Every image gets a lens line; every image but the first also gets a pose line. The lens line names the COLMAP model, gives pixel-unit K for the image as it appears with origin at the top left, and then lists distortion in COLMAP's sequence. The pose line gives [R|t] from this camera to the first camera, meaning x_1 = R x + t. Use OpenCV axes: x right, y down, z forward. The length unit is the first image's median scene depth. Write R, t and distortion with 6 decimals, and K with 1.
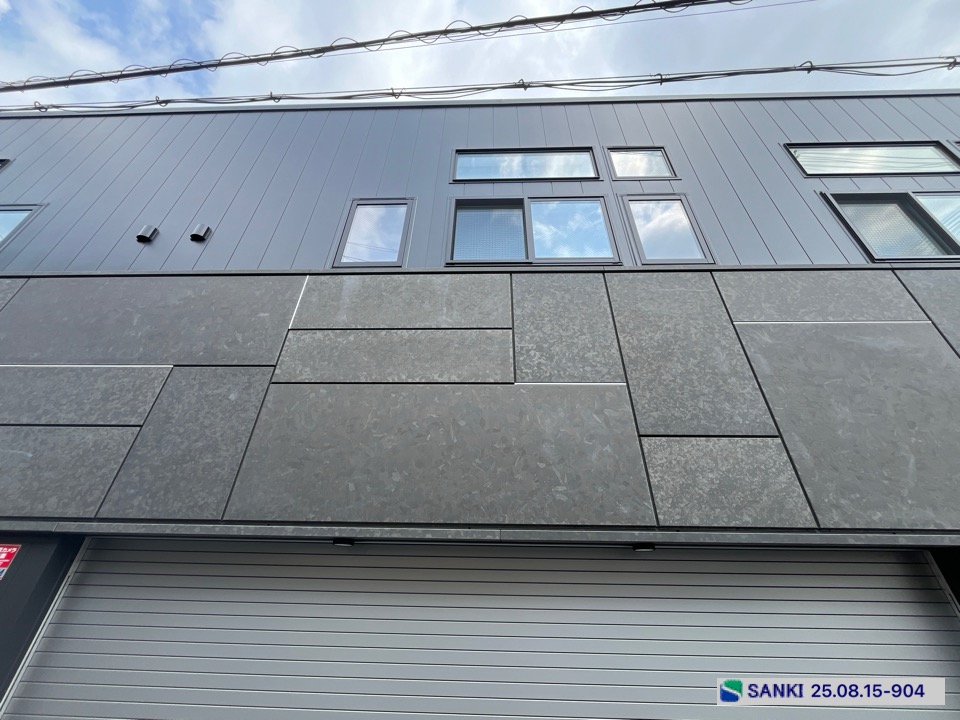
lens RADIAL K [[389.4, 0, 477.0], [0, 389.4, 361.9], [0, 0, 1]] dist [-0.002930, 0.000100]
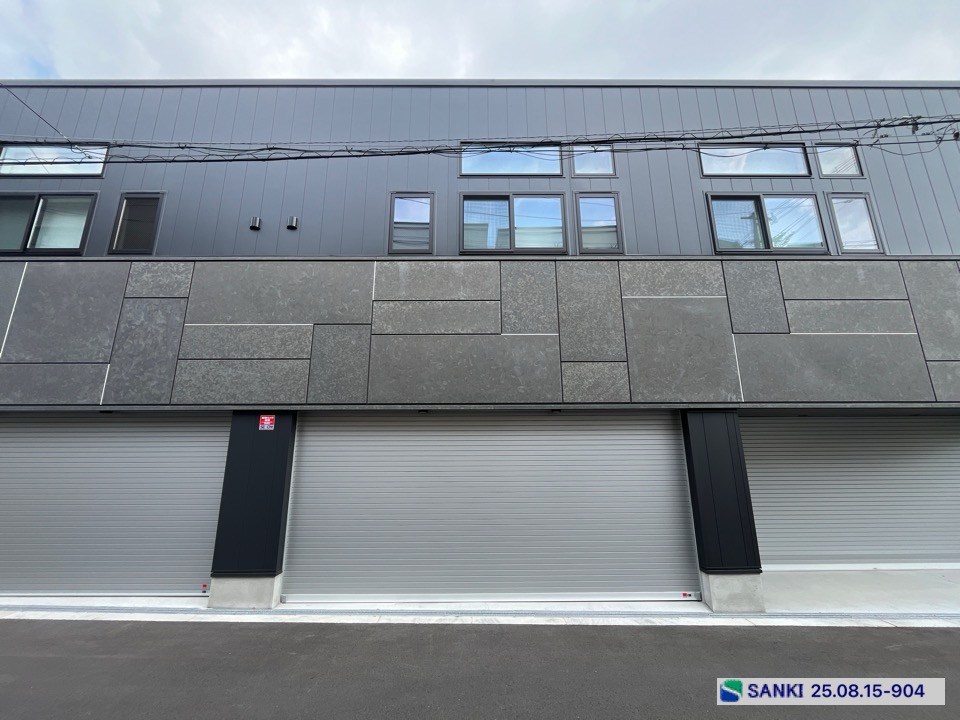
lens RADIAL K [[389.4, 0, 477.1], [0, 389.4, 360.6], [0, 0, 1]] dist [-0.002930, 0.000100]
pose [[0.999095, -0.014531, 0.039972, -0.104598], [0.000191, 0.941352, 0.337427, -0.485613], [-0.042531, -0.337114, 0.940503, -0.874202]]
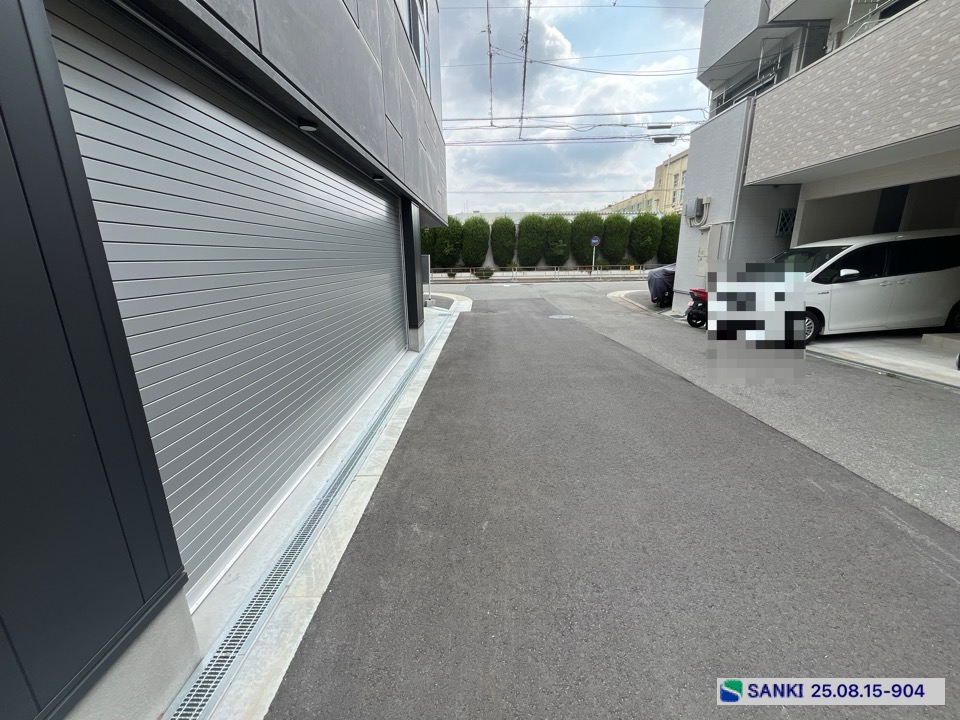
lens RADIAL K [[389.4, 0, 476.3], [0, 389.4, 352.4], [0, 0, 1]] dist [-0.002930, 0.000100]
pose [[-0.012885, -0.255247, 0.966790, -1.389100], [-0.526861, 0.823500, 0.210395, 0.436645], [-0.849854, -0.506653, -0.145091, 0.377290]]
